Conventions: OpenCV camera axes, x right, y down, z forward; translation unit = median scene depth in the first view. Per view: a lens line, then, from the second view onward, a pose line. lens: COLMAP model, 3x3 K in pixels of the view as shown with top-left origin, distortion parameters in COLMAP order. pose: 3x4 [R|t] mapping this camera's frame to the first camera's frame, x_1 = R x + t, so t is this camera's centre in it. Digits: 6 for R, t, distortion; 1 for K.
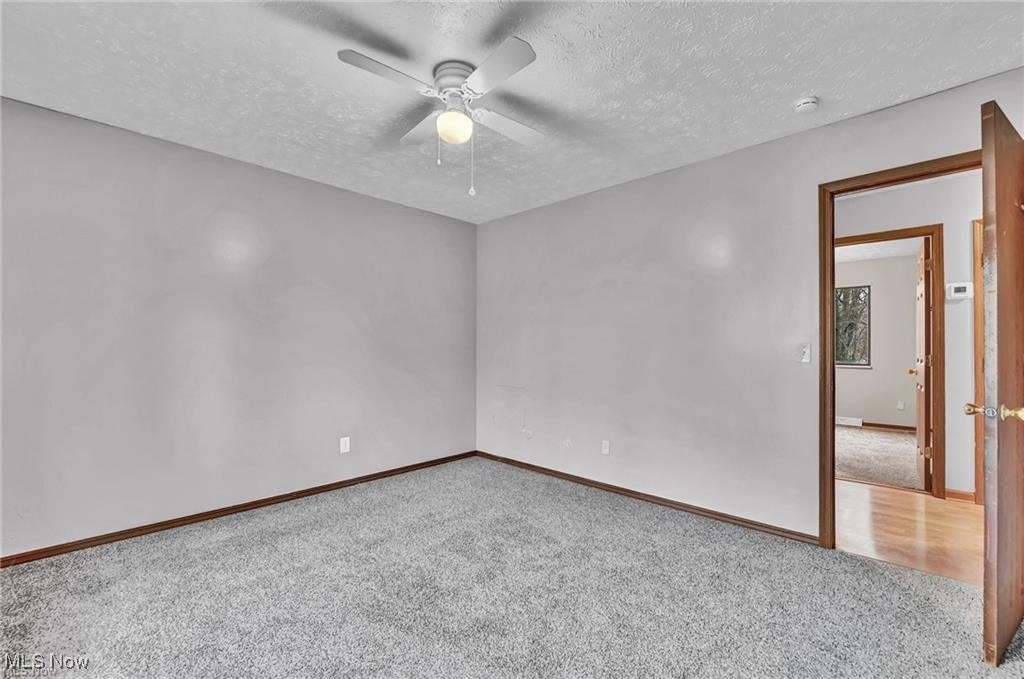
lens RADIAL K [[415.5, 0, 509.1], [0, 415.5, 342.8], [0, 0, 1]] dist [-0.009375, -0.001601]
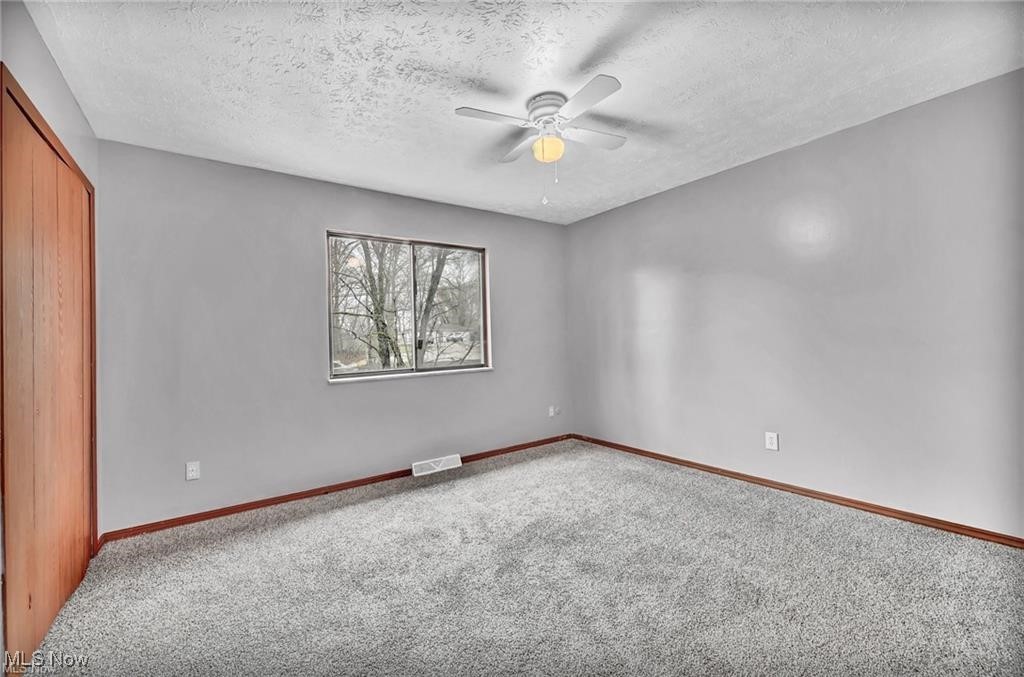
lens RADIAL K [[415.5, 0, 521.7], [0, 415.5, 338.2], [0, 0, 1]] dist [-0.009375, -0.001601]
pose [[-0.140119, 0.005136, -0.990121, 0.855783], [0.040256, 0.999189, -0.000513, 0.001332], [0.989316, -0.039930, -0.140212, 0.892823]]
